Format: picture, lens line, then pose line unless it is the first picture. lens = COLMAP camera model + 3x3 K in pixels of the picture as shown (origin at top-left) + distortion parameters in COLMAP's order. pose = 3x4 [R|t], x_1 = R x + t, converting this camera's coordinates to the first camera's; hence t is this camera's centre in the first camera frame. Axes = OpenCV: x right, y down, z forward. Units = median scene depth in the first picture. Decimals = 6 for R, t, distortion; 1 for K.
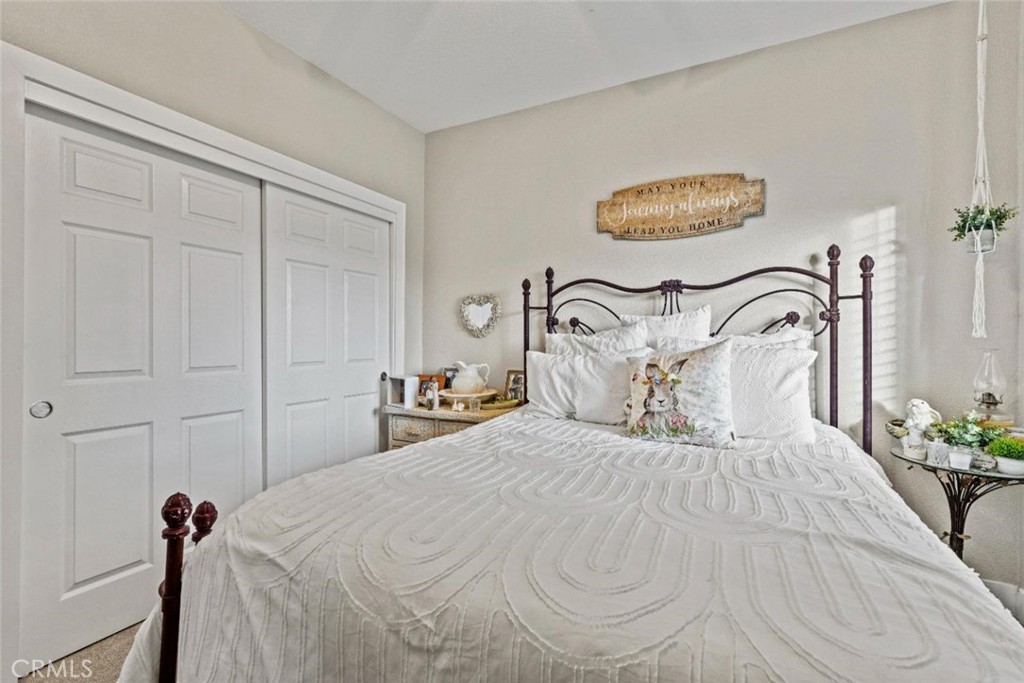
lens RADIAL K [[456.9, 0, 512.1], [0, 456.9, 336.5], [0, 0, 1]] dist [0.005114, 0.001435]
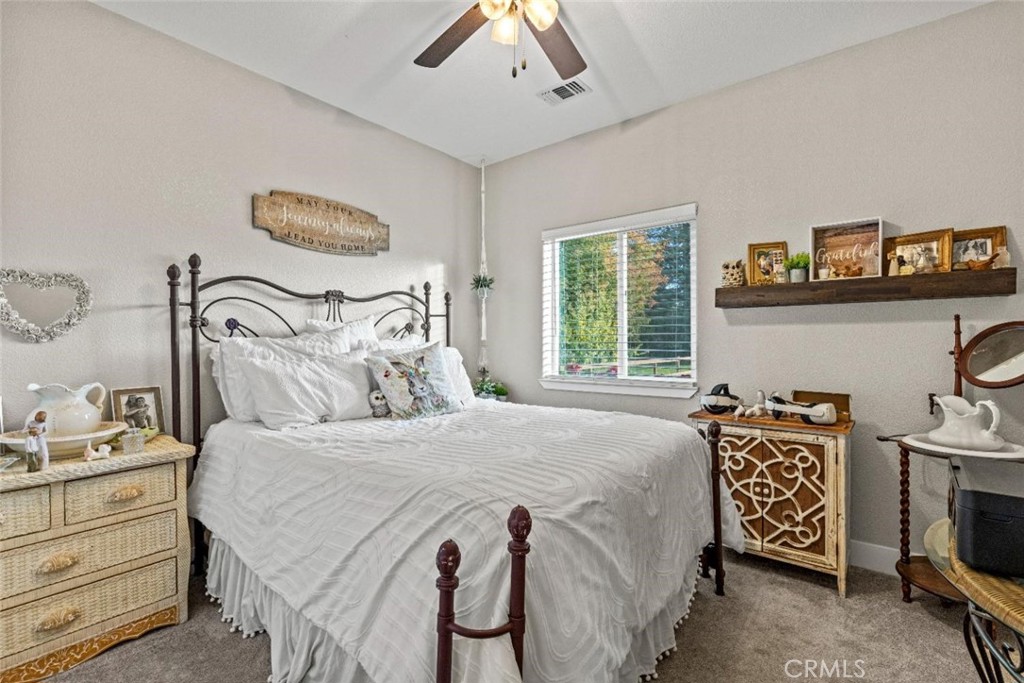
lens RADIAL K [[456.9, 0, 512.7], [0, 456.9, 342.5], [0, 0, 1]] dist [0.005114, 0.001435]
pose [[0.210193, -0.004949, 0.977647, -0.673330], [0.004739, 0.999981, 0.004043, 0.002959], [-0.977648, 0.003783, 0.210213, 0.335348]]
